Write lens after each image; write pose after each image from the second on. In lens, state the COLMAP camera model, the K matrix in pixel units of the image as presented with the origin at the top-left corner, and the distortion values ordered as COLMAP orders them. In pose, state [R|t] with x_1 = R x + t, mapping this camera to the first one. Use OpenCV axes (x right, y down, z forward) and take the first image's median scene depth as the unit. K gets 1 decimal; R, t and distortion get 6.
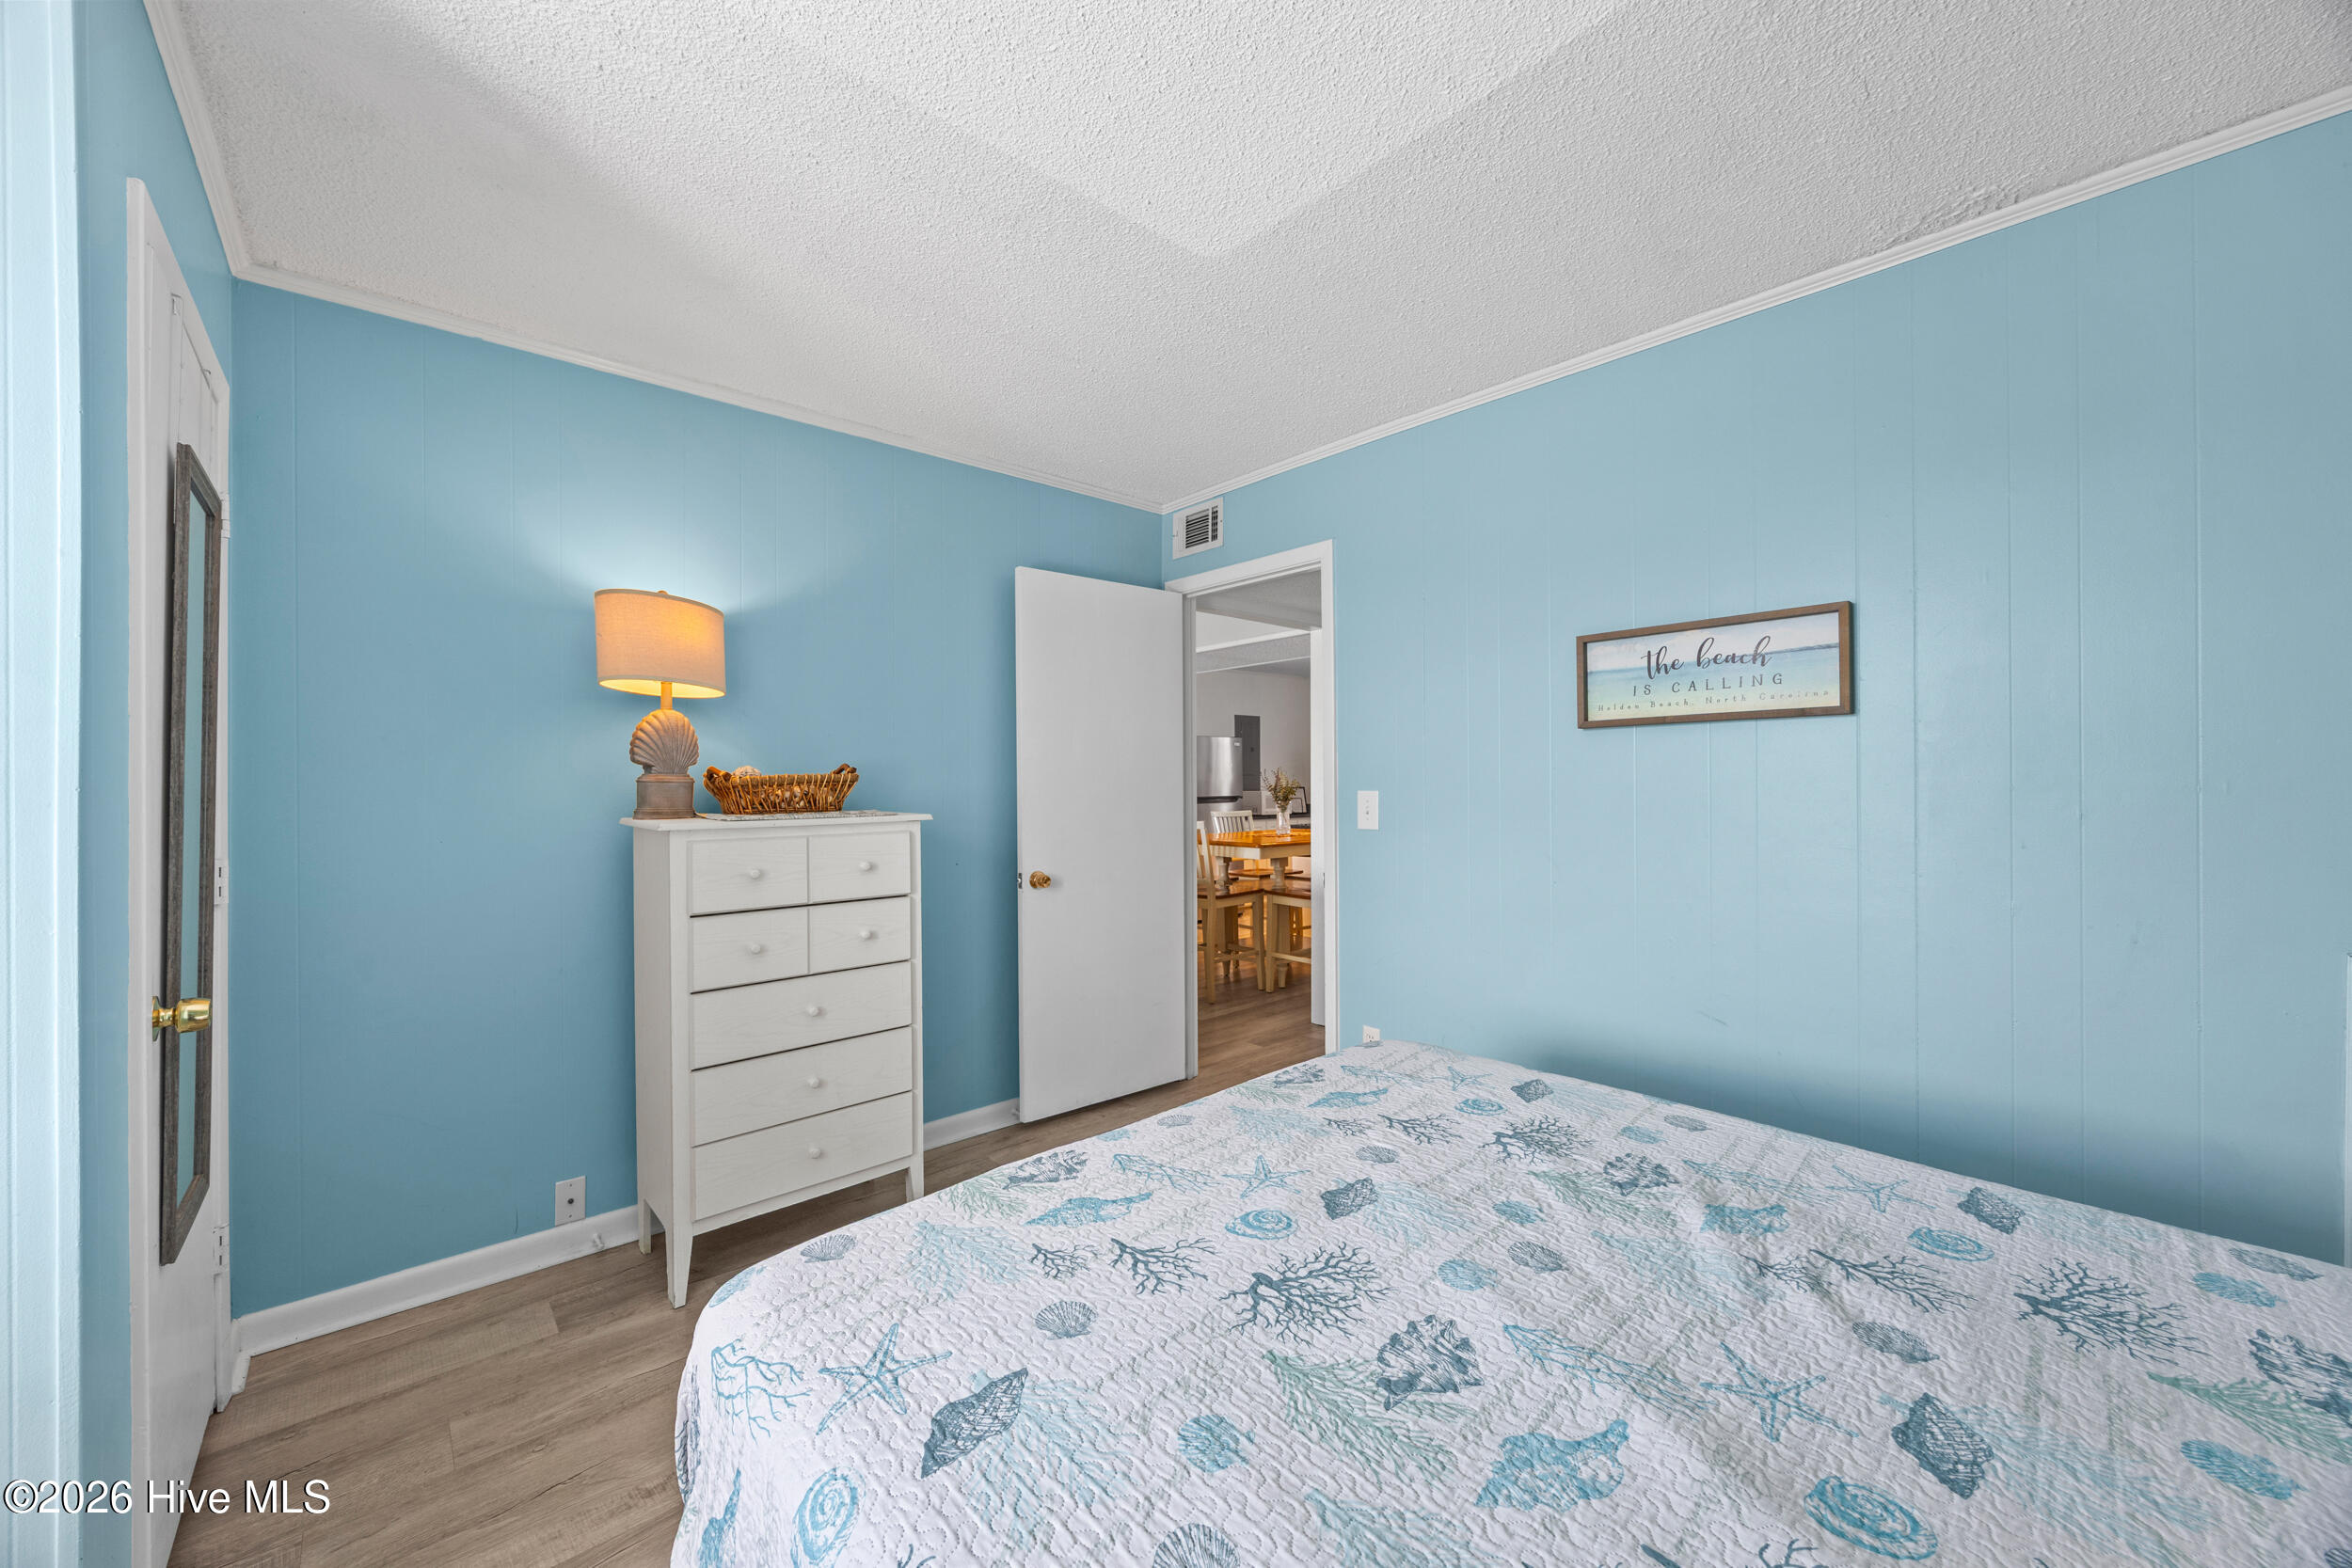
lens RADIAL K [[895.9, 0, 1171.6], [0, 895.9, 784.6], [0, 0, 1]] dist [-0.001110, 0.000204]
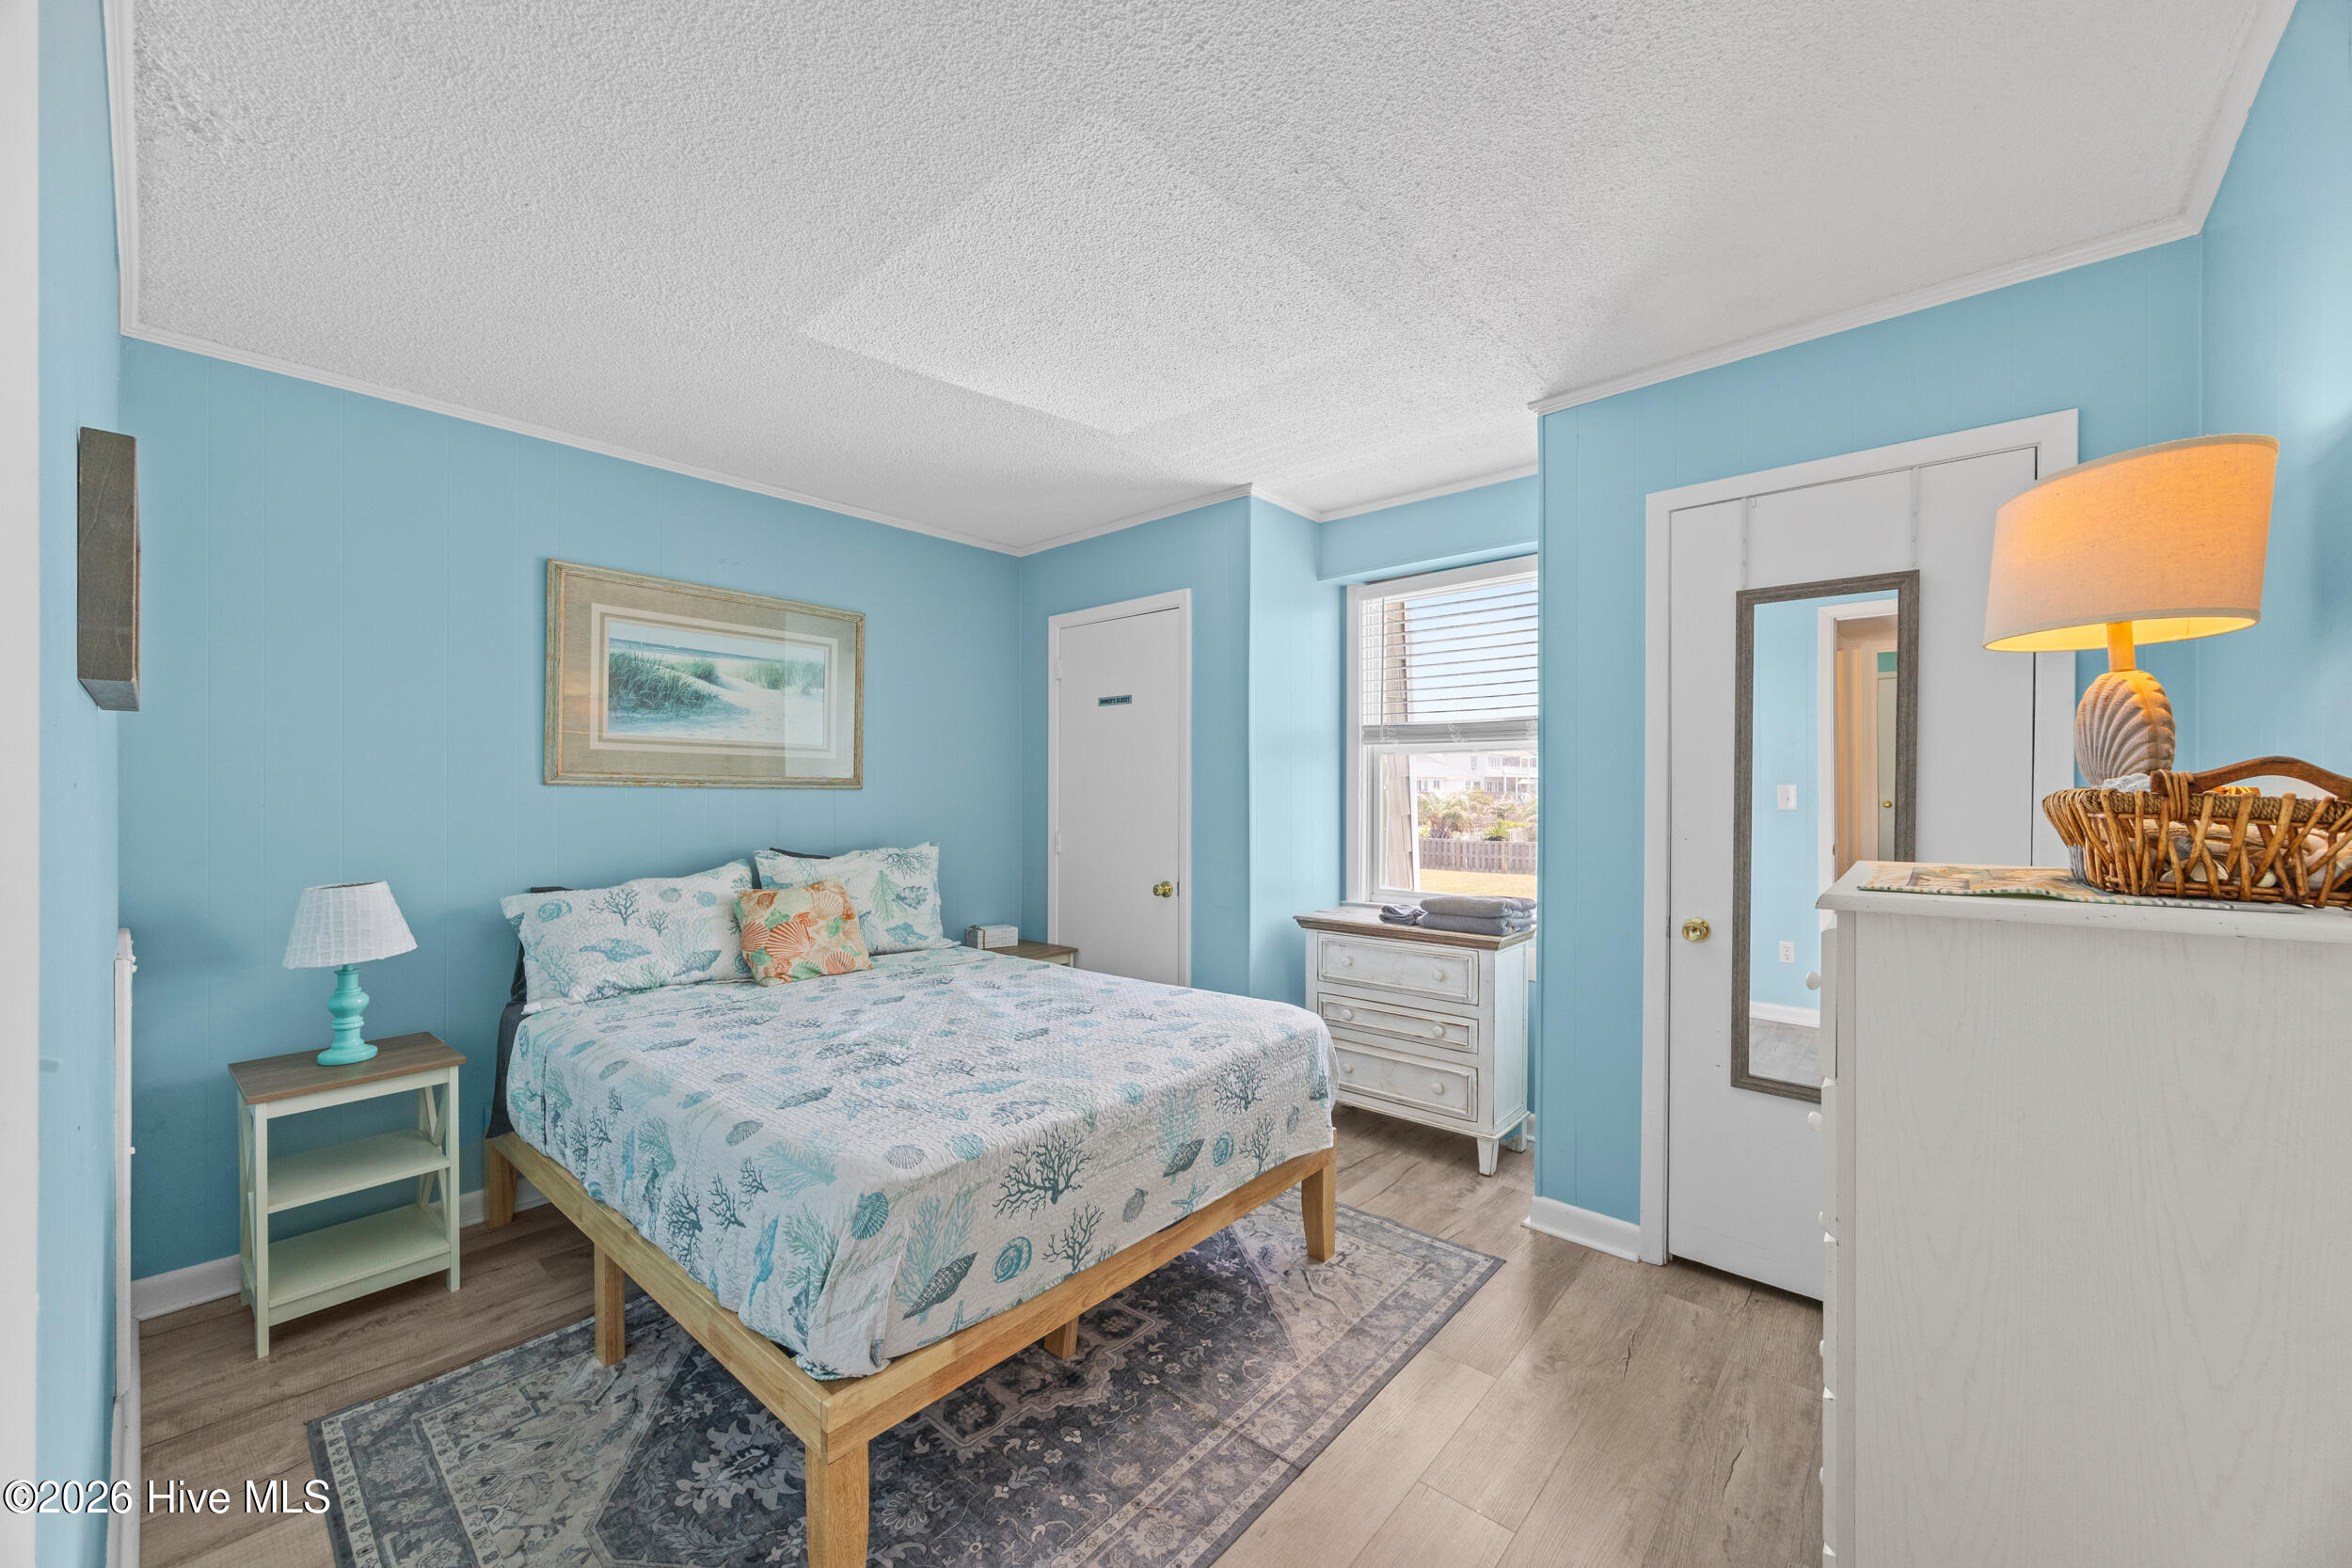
lens RADIAL K [[895.9, 0, 1171.6], [0, 895.9, 784.6], [0, 0, 1]] dist [-0.001110, 0.000204]
pose [[-0.993494, 0.006315, -0.113710, 0.124779], [0.006217, 0.999980, 0.001219, -0.041232], [0.113716, 0.000504, -0.993513, 2.882228]]
